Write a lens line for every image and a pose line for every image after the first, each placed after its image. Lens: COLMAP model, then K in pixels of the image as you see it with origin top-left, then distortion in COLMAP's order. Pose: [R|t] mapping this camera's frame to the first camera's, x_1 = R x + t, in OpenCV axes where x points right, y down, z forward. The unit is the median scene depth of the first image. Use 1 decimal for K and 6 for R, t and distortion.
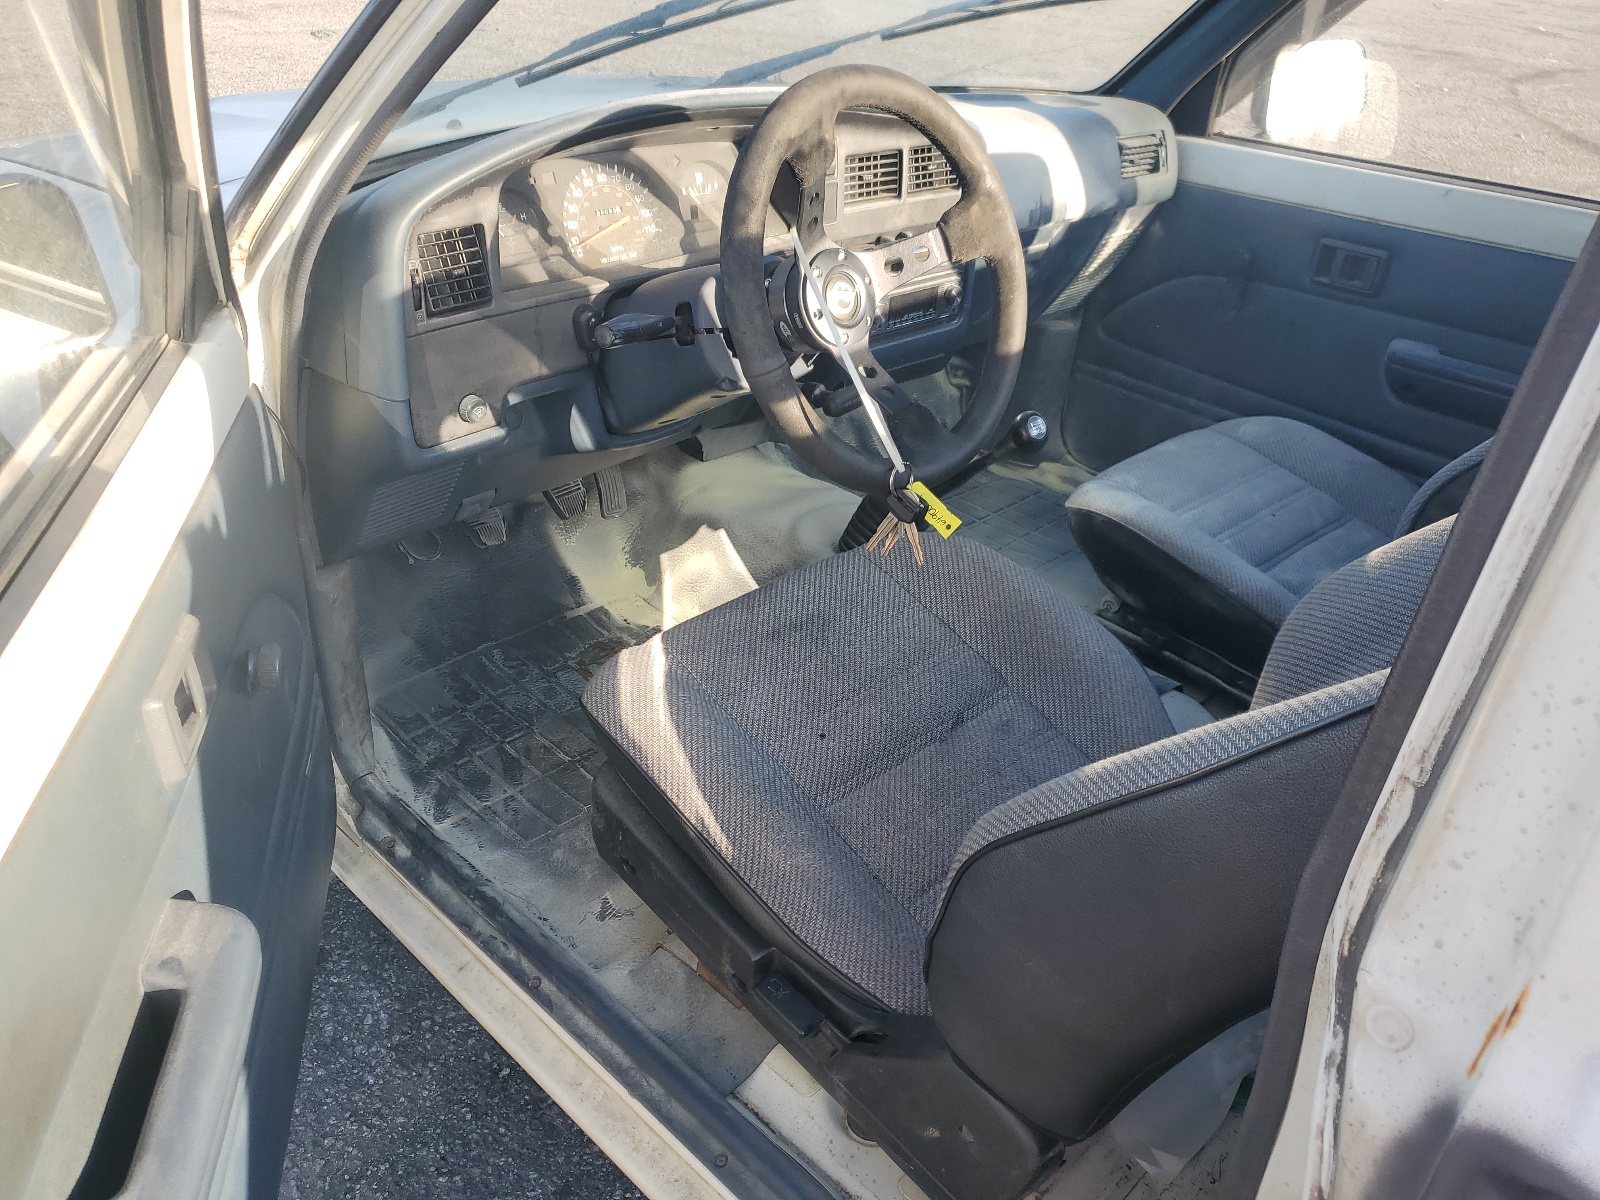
lens RADIAL K [[1210.9, 0, 800.0], [0, 1210.9, 600.0], [0, 0, 1]] dist [0.028897, 0.003218]
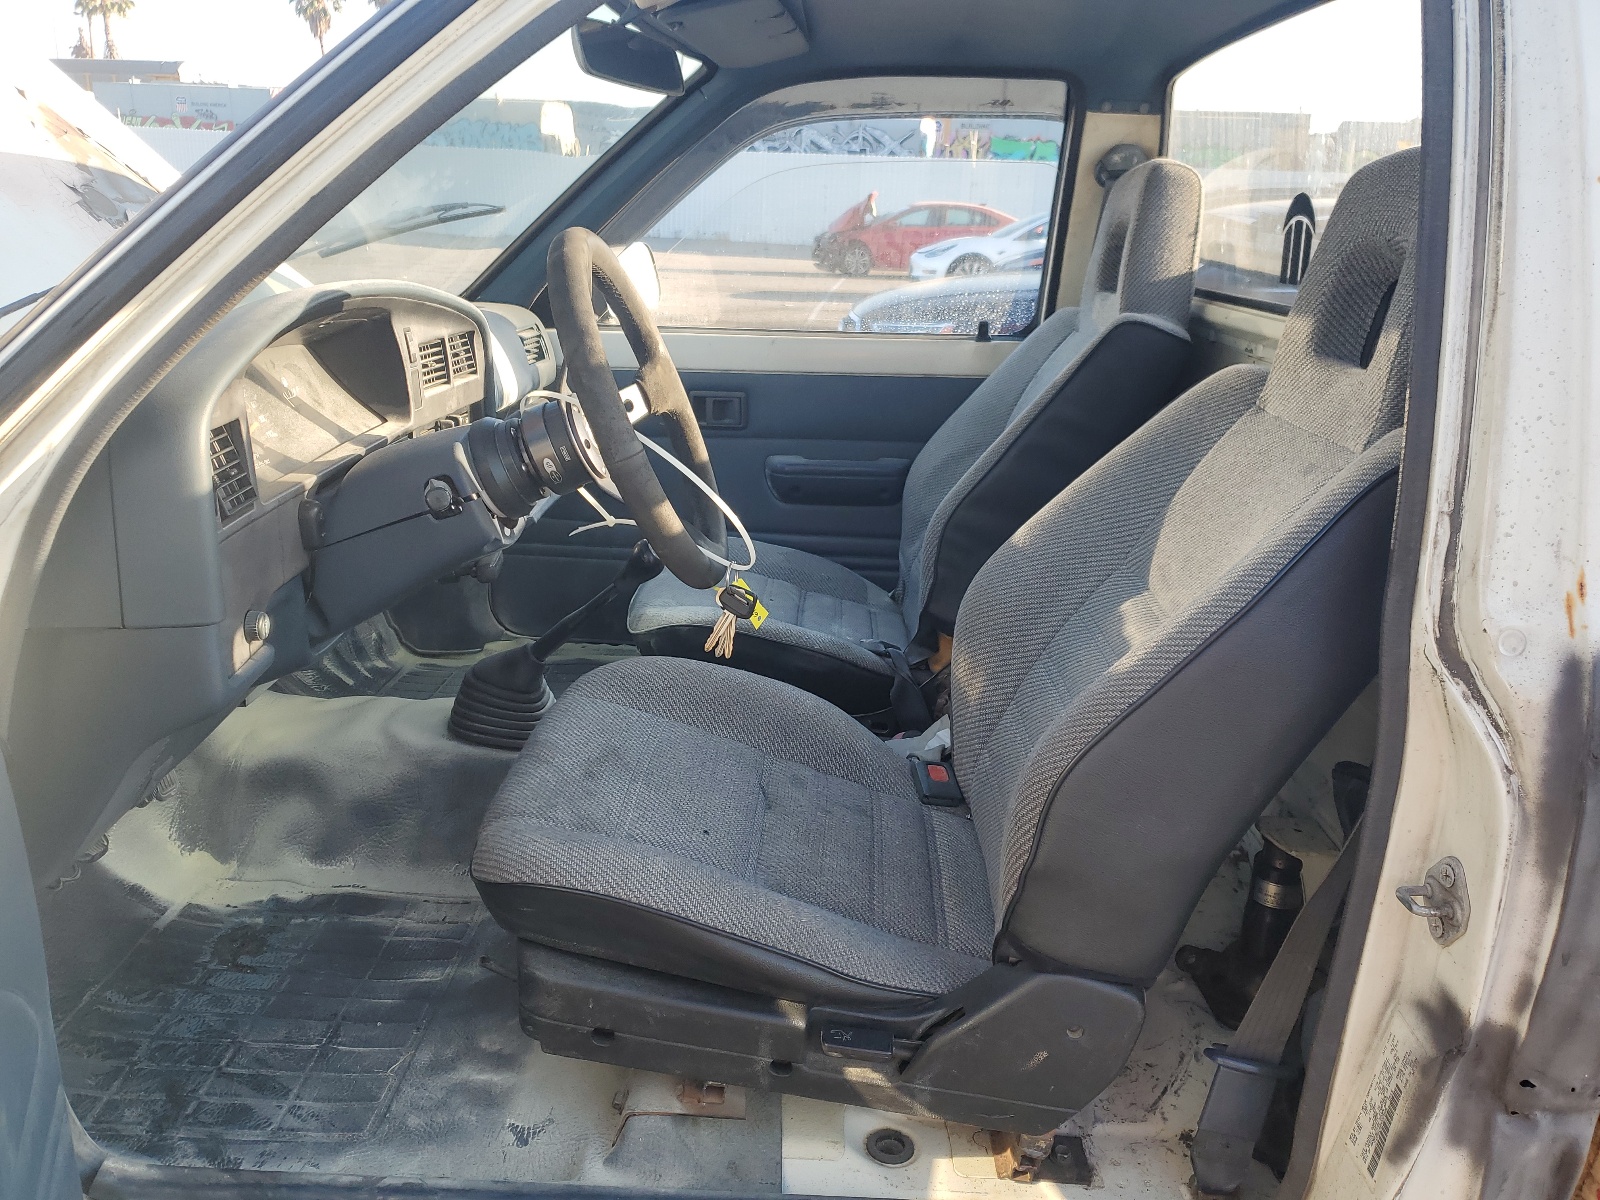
lens RADIAL K [[1210.9, 0, 800.0], [0, 1210.9, 600.0], [0, 0, 1]] dist [0.028897, 0.003218]
pose [[0.747171, -0.243617, 0.618374, -0.398219], [0.355747, 0.932492, -0.062475, 0.015678], [-0.561408, 0.266664, 0.783397, 0.066825]]
